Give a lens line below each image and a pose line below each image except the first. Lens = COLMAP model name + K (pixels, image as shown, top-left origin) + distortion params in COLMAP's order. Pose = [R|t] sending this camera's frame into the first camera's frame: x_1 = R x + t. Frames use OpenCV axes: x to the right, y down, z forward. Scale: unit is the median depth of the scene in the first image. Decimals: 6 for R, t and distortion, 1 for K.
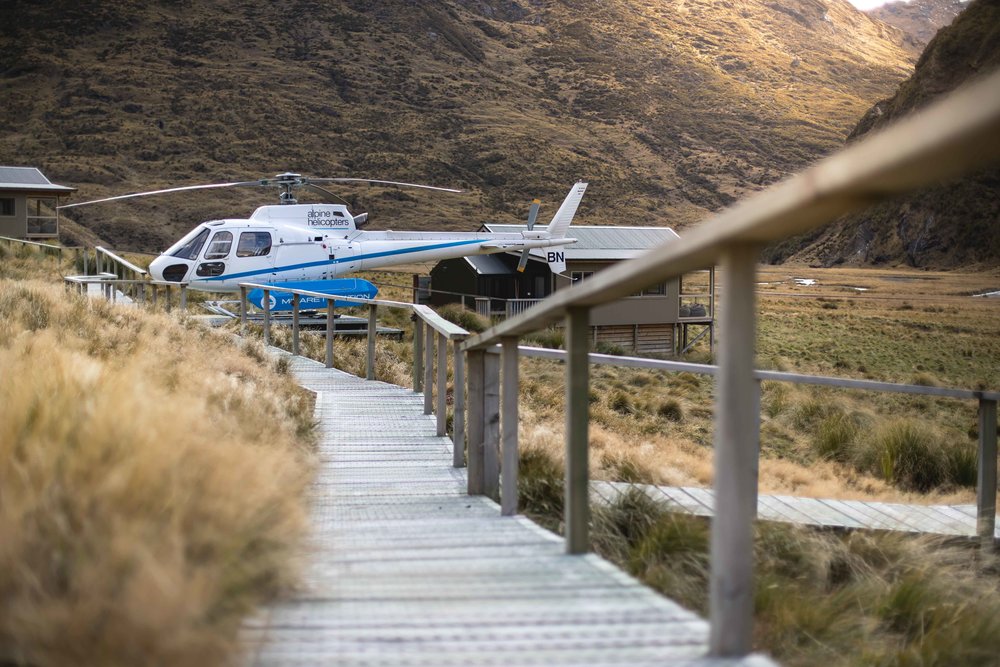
lens RADIAL K [[1498.9, 0, 503.8], [0, 1498.9, 335.6], [0, 0, 1]] dist [-0.132637, 0.000000]
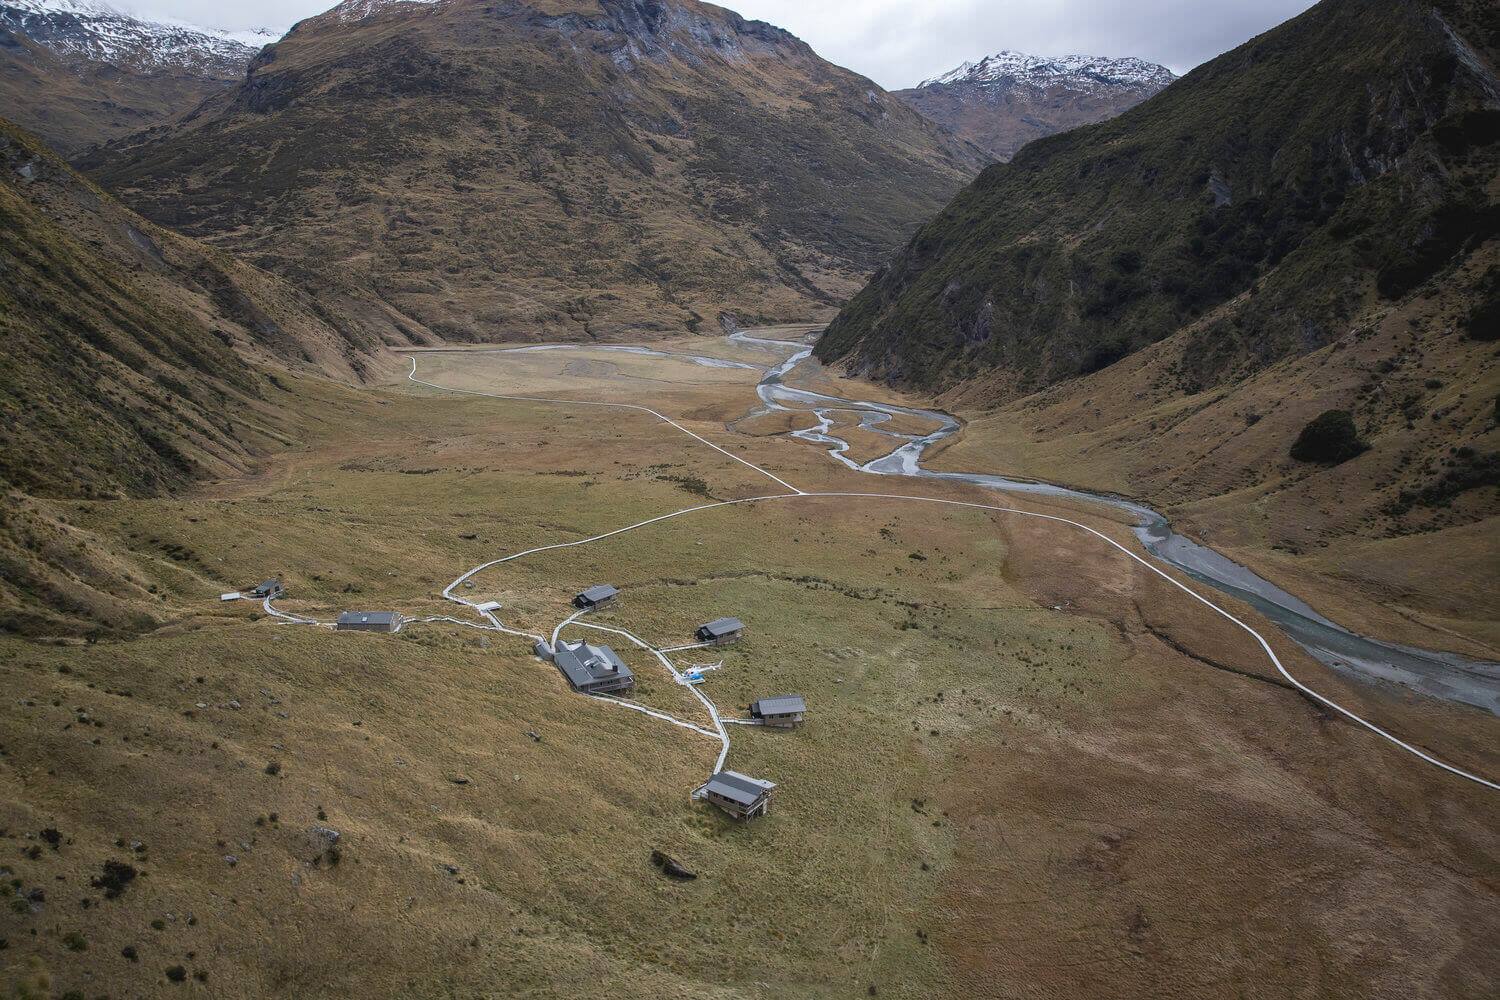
lens RADIAL K [[1049.1, 0, 750.4], [0, 1049.1, 500.2], [0, 0, 1]] dist [-0.050184, 0.004873]
pose [[0.996540, -0.012074, 0.082232, -0.008609], [-0.003242, 0.982991, 0.183624, -0.064367], [-0.083050, -0.183255, 0.979551, -0.151297]]
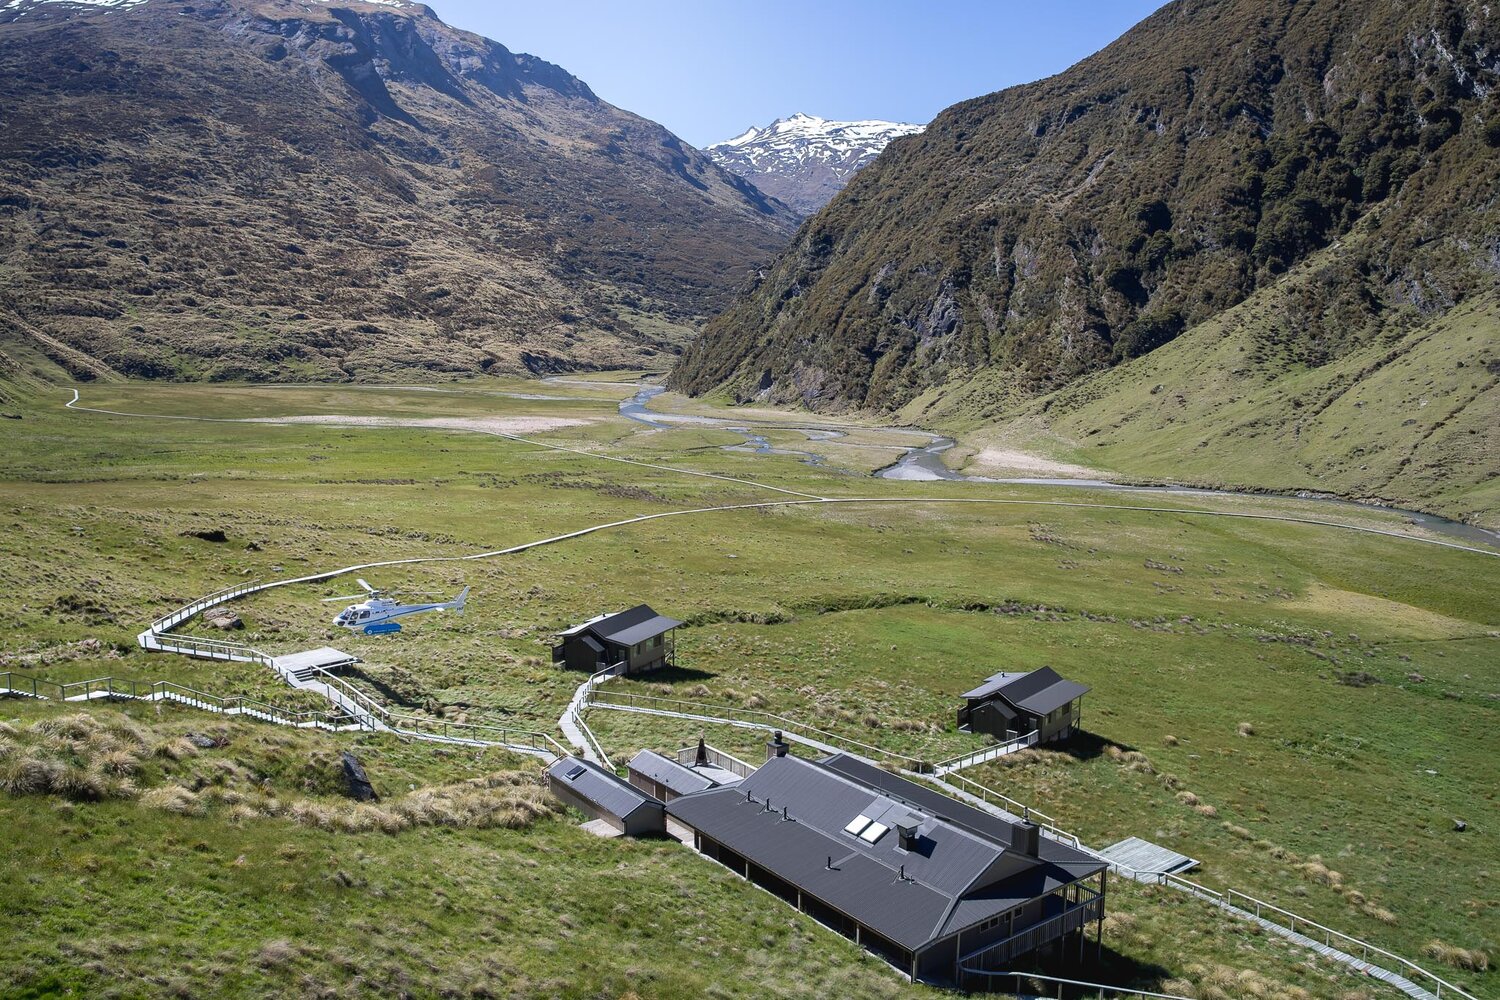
lens RADIAL K [[1205.4, 0, 752.9], [0, 1205.4, 487.2], [0, 0, 1]] dist [-0.049313, 0.076193]
pose [[0.959495, -0.026382, 0.280488, -0.037218], [0.007594, 0.997666, 0.067860, -0.021652], [-0.281624, -0.062982, 0.957456, -0.024407]]
